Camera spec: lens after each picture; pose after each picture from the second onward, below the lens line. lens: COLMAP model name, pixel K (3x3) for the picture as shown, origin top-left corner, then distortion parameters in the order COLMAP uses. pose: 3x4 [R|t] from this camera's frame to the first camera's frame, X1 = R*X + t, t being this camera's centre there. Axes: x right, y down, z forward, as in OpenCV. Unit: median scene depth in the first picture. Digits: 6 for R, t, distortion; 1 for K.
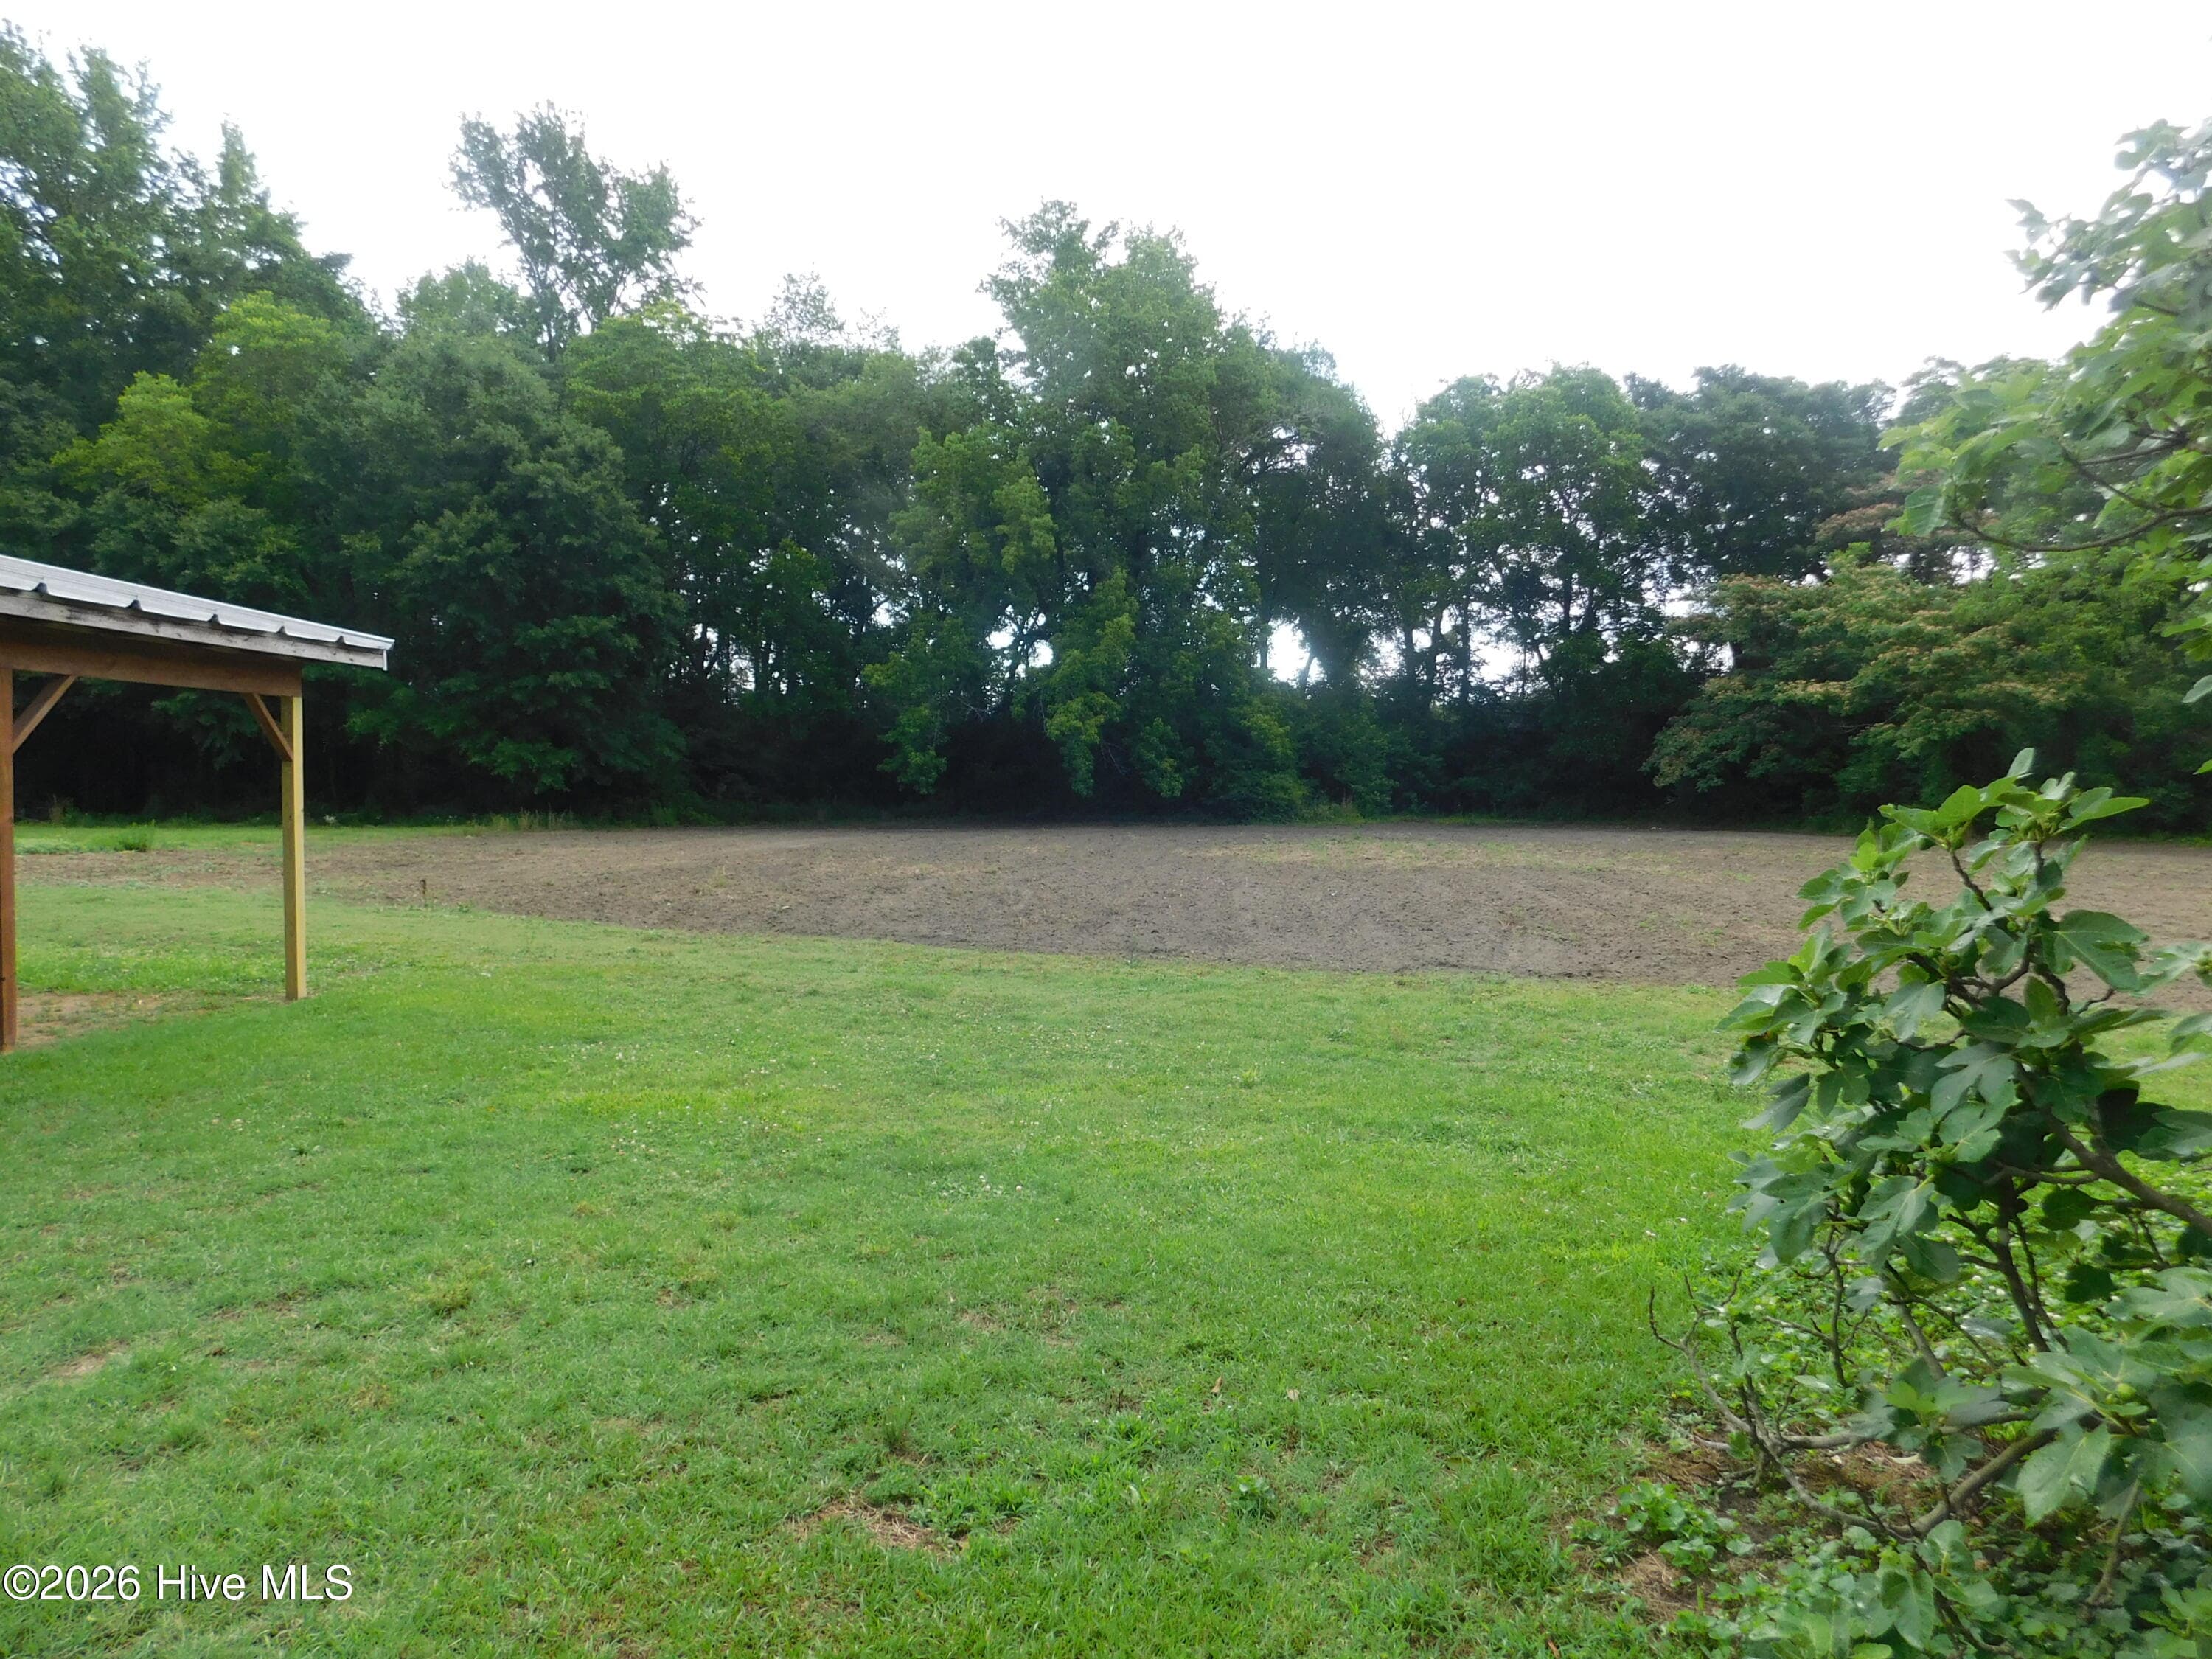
lens RADIAL K [[1446.9, 0, 1098.4], [0, 1446.9, 823.0], [0, 0, 1]] dist [-0.078589, 0.064090]
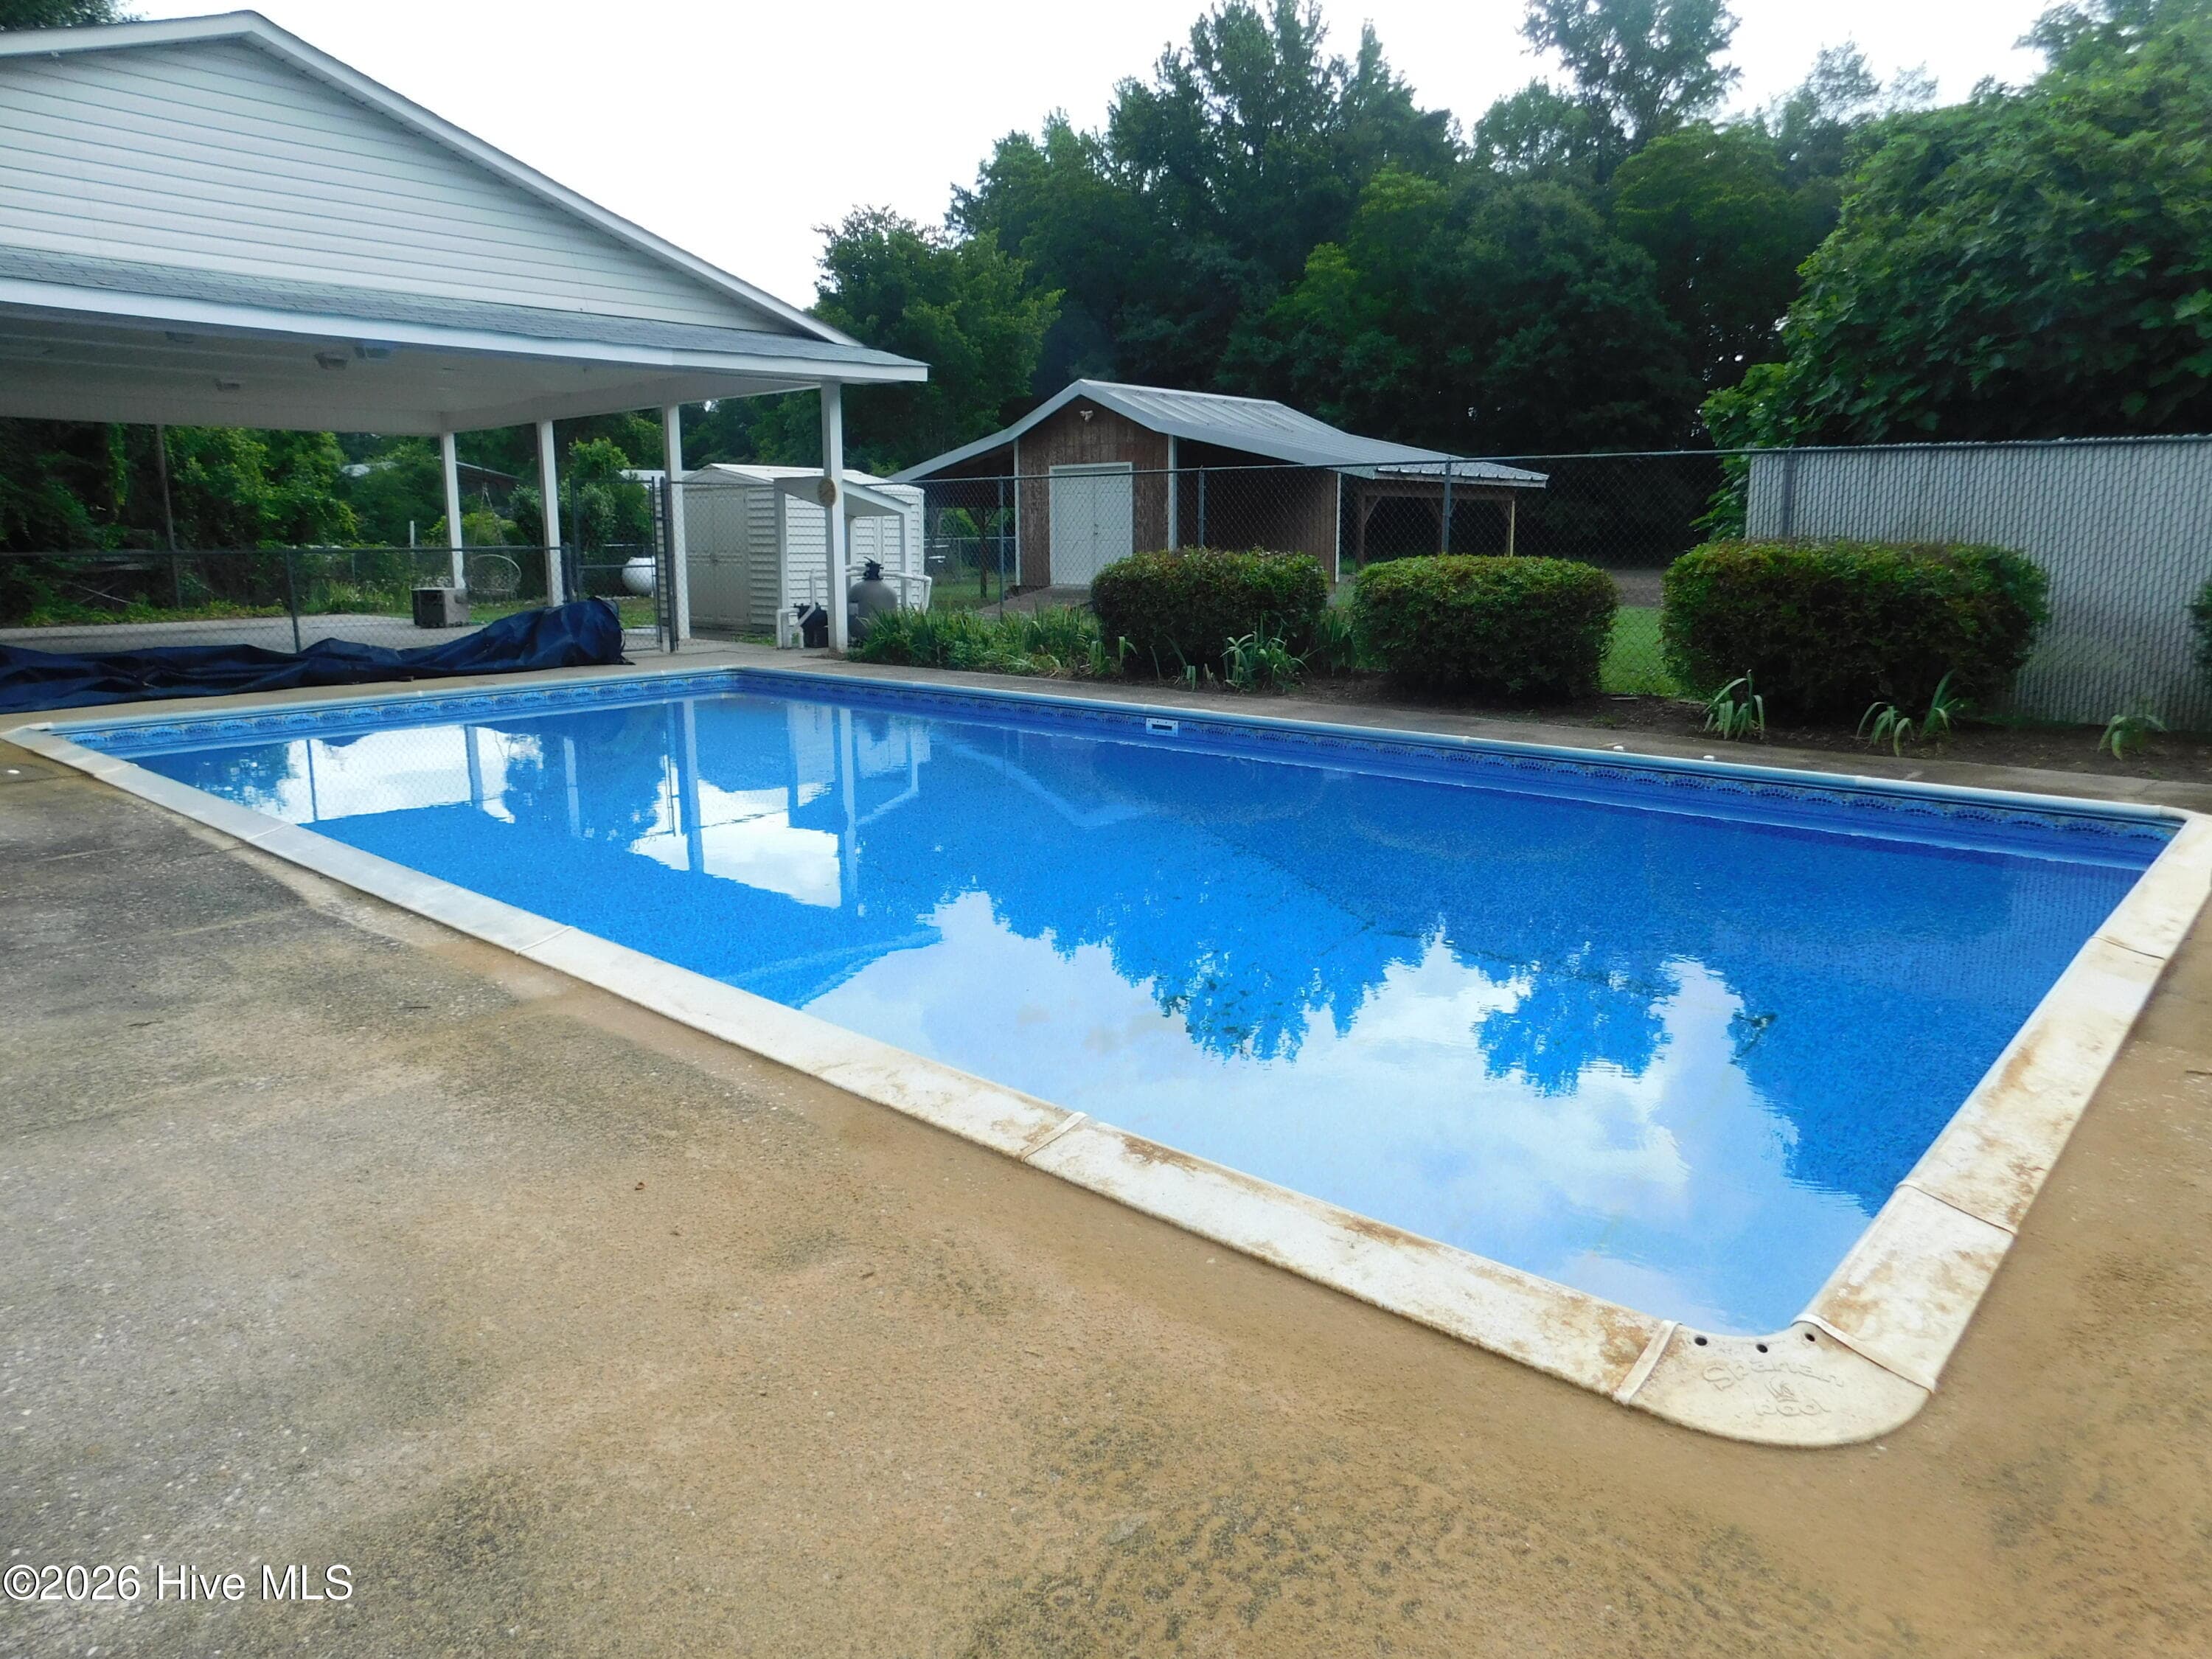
lens RADIAL K [[1441.5, 0, 1118.1], [0, 1441.5, 821.4], [0, 0, 1]] dist [-0.077468, 0.054526]
pose [[0.785313, 0.113118, -0.608677, 0.116730], [-0.006530, 0.984625, 0.174559, 0.008322], [0.619065, -0.133109, 0.773977, -0.345707]]
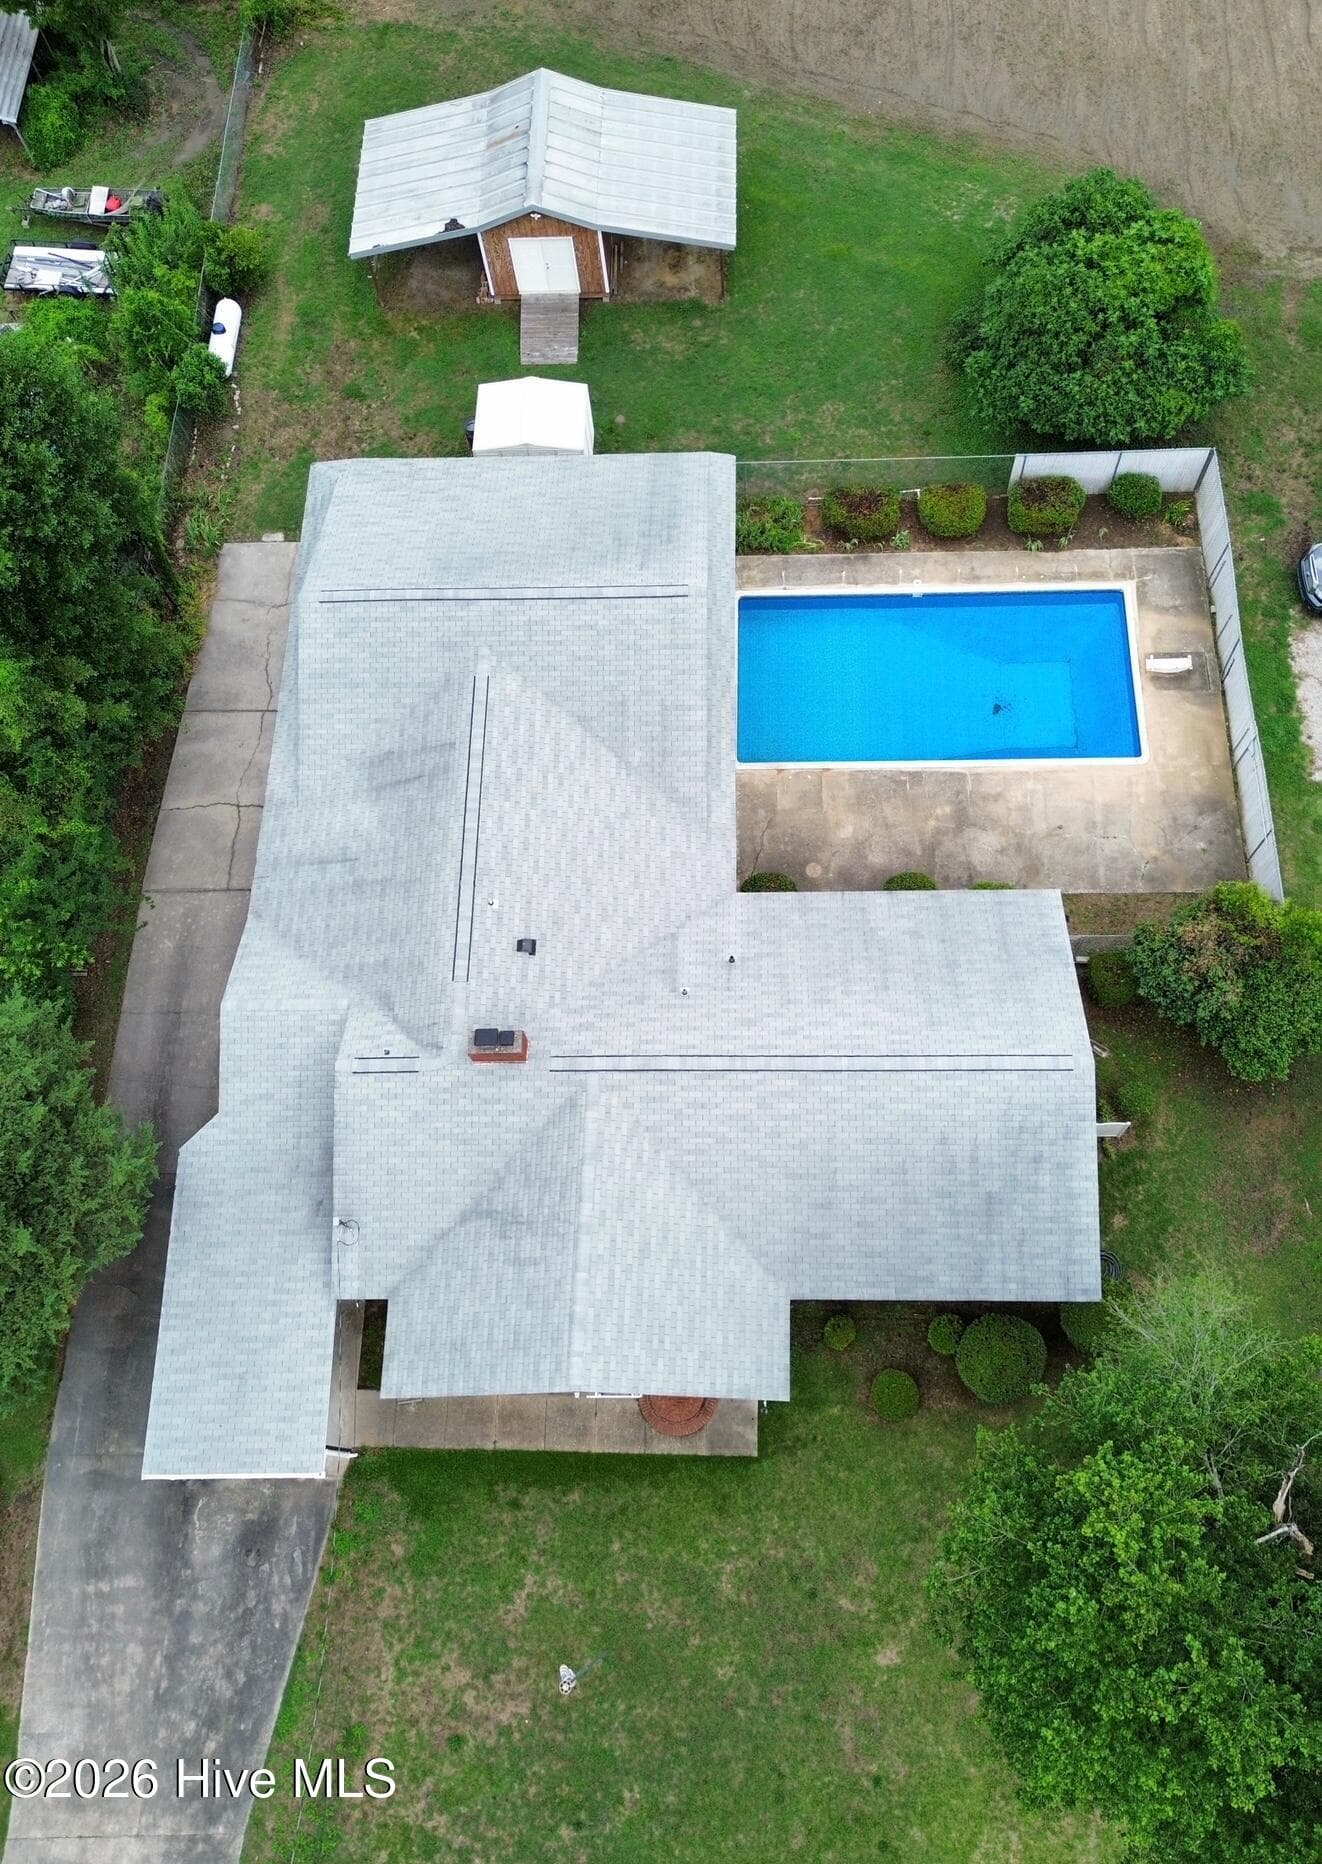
lens RADIAL K [[1385.2, 0, 722.7], [0, 1385.2, 934.8], [0, 0, 1]] dist [0.065827, -0.069044]
pose [[0.997582, -0.066622, -0.019774, -0.146612], [0.043580, 0.378070, 0.924751, -0.767223], [-0.054133, -0.923377, 0.380060, -0.732421]]
